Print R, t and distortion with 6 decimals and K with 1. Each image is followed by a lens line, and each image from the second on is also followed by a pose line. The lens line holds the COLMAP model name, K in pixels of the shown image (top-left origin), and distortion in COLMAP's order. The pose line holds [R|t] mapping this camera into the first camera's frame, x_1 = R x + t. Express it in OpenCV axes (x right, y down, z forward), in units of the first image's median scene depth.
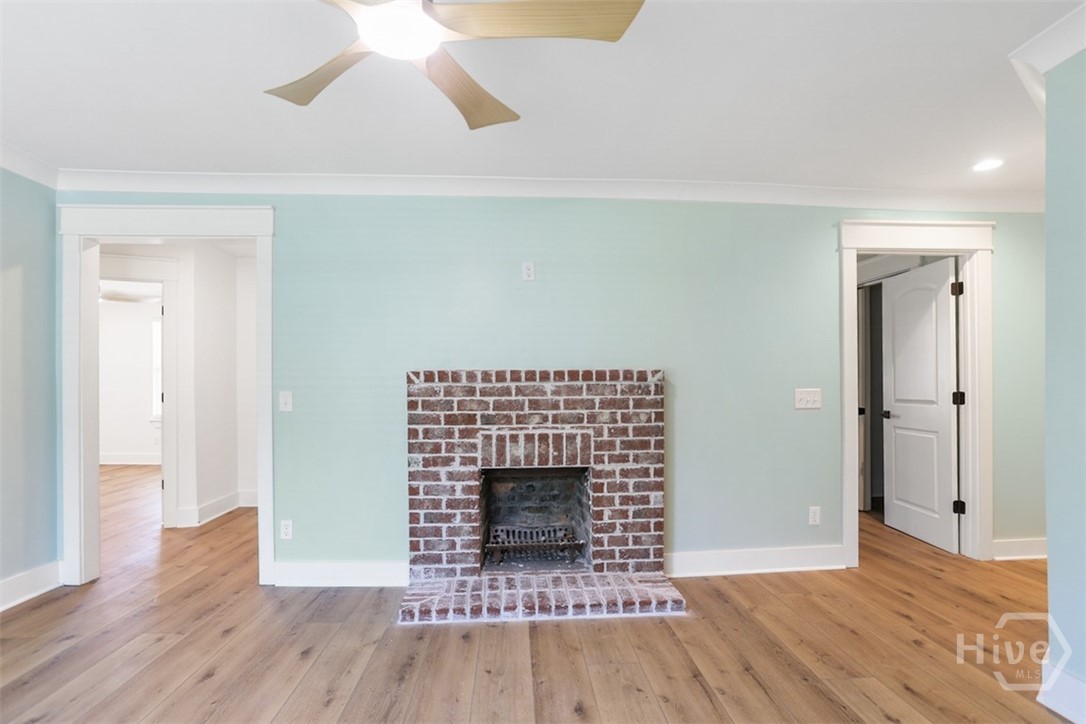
lens RADIAL K [[532.7, 0, 525.0], [0, 532.7, 380.1], [0, 0, 1]] dist [-0.035904, 0.008679]
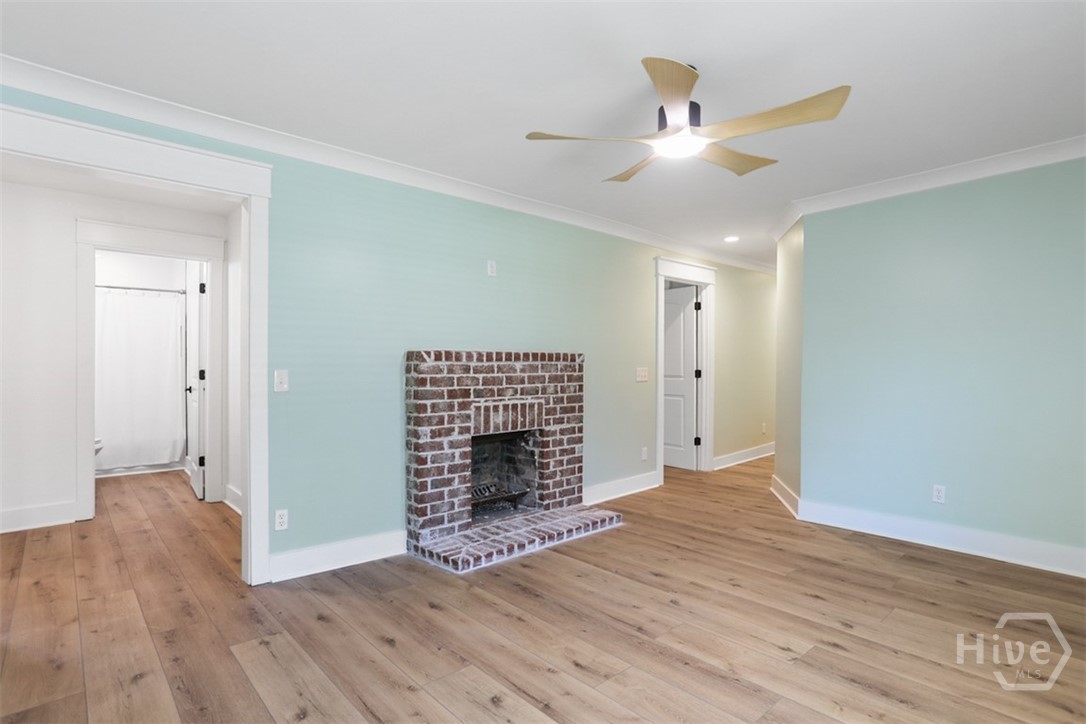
lens RADIAL K [[532.7, 0, 548.6], [0, 532.7, 361.9], [0, 0, 1]] dist [-0.035904, 0.008679]
pose [[0.785955, 0.008009, 0.618231, -0.665164], [-0.008565, 0.999961, -0.002066, 0.005874], [-0.618224, -0.003672, 0.785993, -0.011020]]
